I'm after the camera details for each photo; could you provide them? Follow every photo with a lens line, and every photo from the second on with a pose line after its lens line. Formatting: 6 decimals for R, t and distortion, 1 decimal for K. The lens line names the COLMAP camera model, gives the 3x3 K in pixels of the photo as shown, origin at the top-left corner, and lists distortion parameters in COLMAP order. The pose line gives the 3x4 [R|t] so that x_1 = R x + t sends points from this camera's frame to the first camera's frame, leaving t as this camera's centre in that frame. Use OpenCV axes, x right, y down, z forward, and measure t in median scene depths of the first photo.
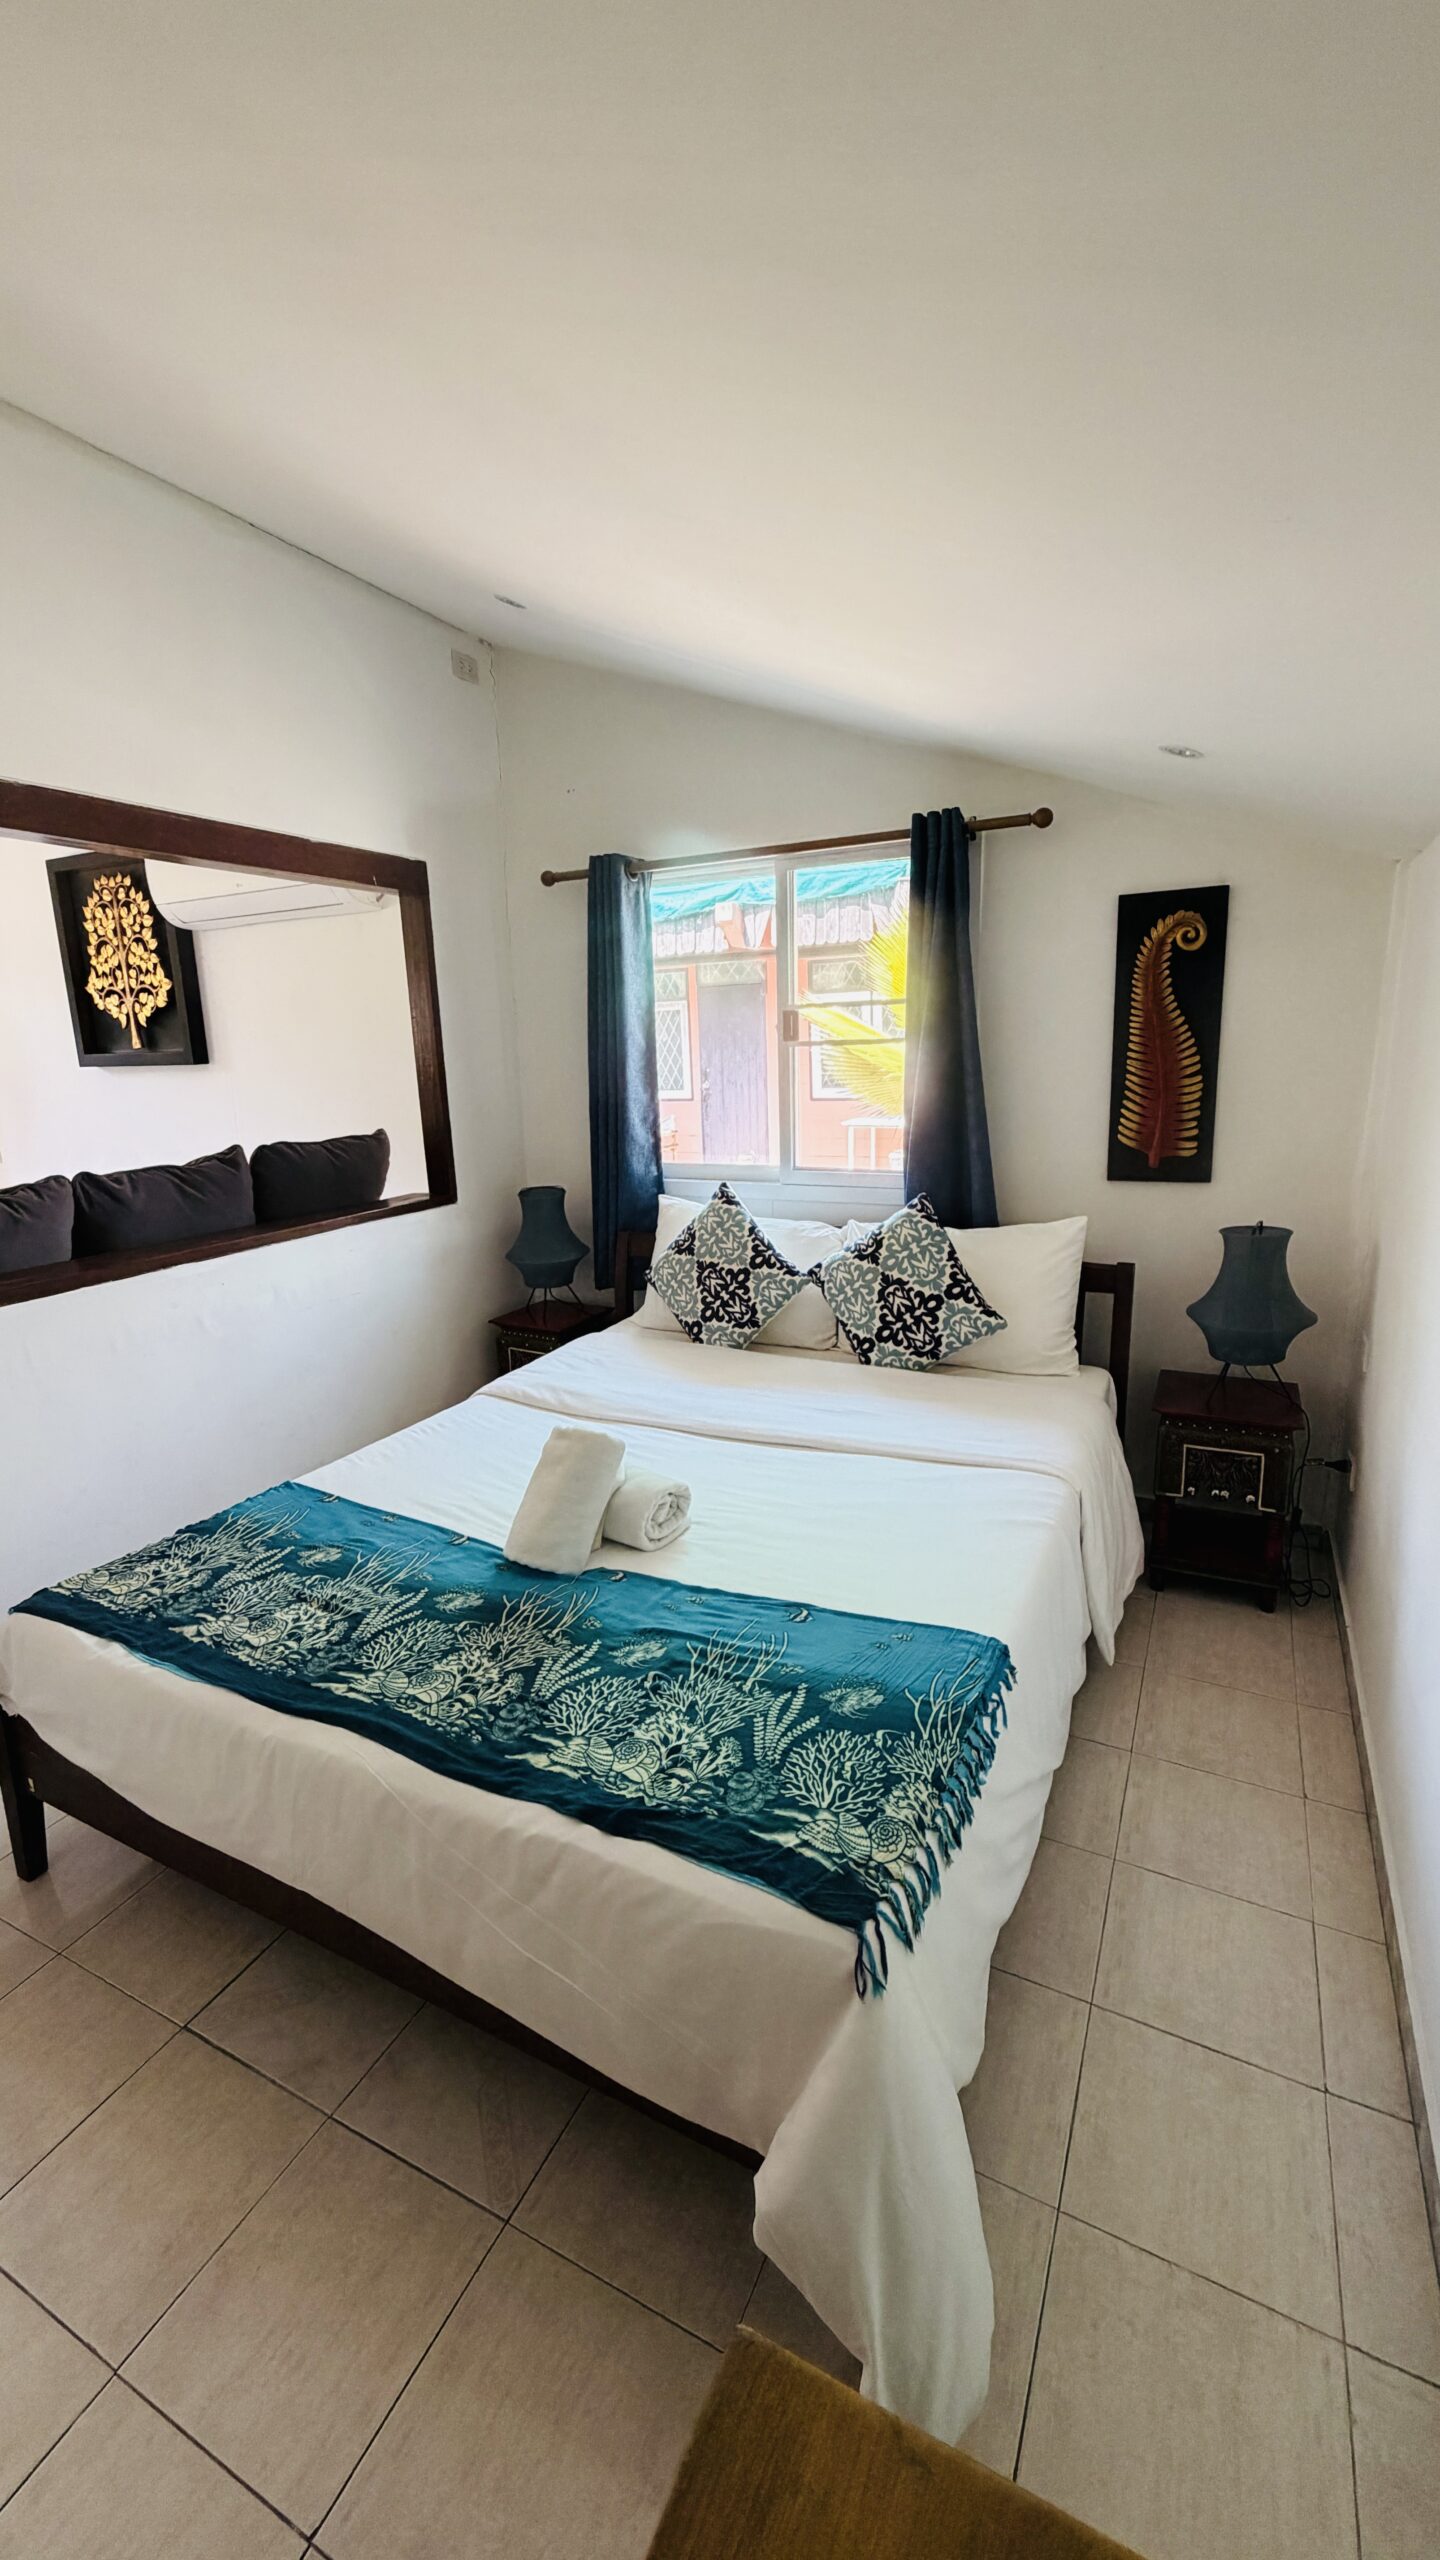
lens RADIAL K [[1013.3, 0, 718.8], [0, 1013.3, 1276.2], [0, 0, 1]] dist [-0.000274, 0.000007]
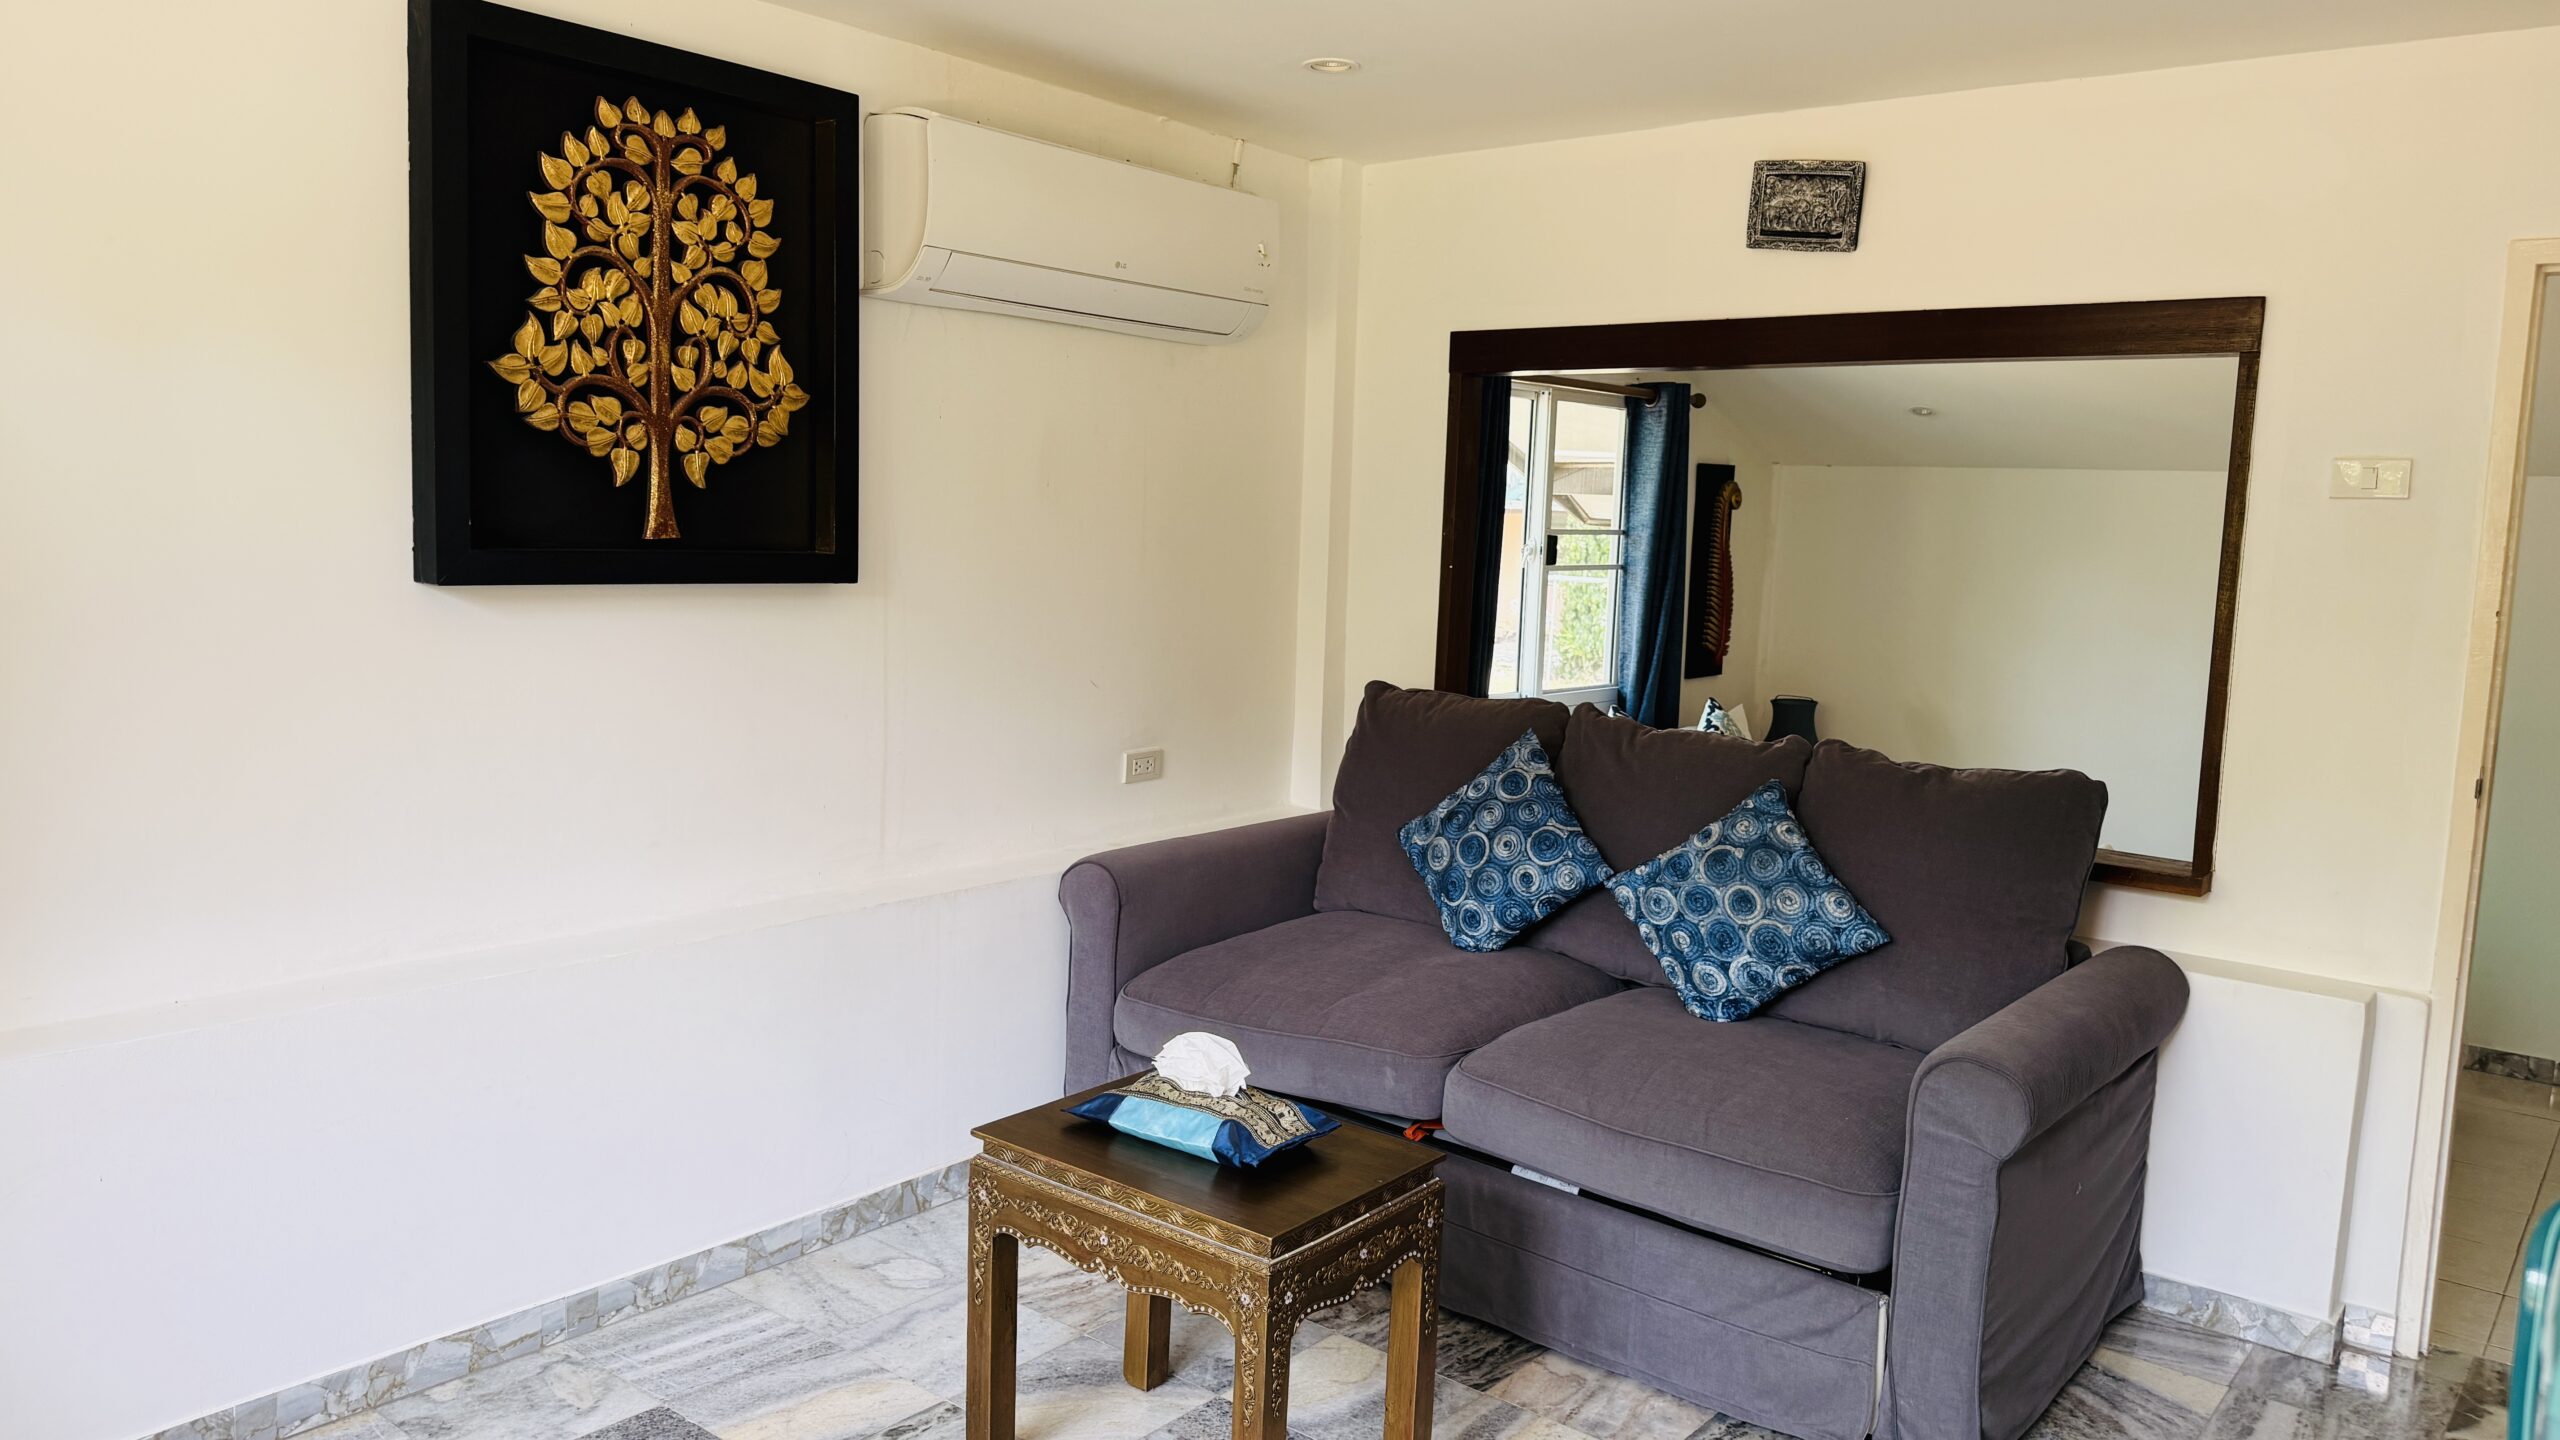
lens RADIAL K [[1728.1, 0, 1278.5], [0, 1728.1, 718.2], [0, 0, 1]] dist [0.000639, -0.000143]
pose [[0.228816, -0.075282, 0.970555, -1.194635], [0.183780, 0.982418, 0.032874, -0.137791], [-0.955965, 0.170846, 0.238628, 0.639804]]
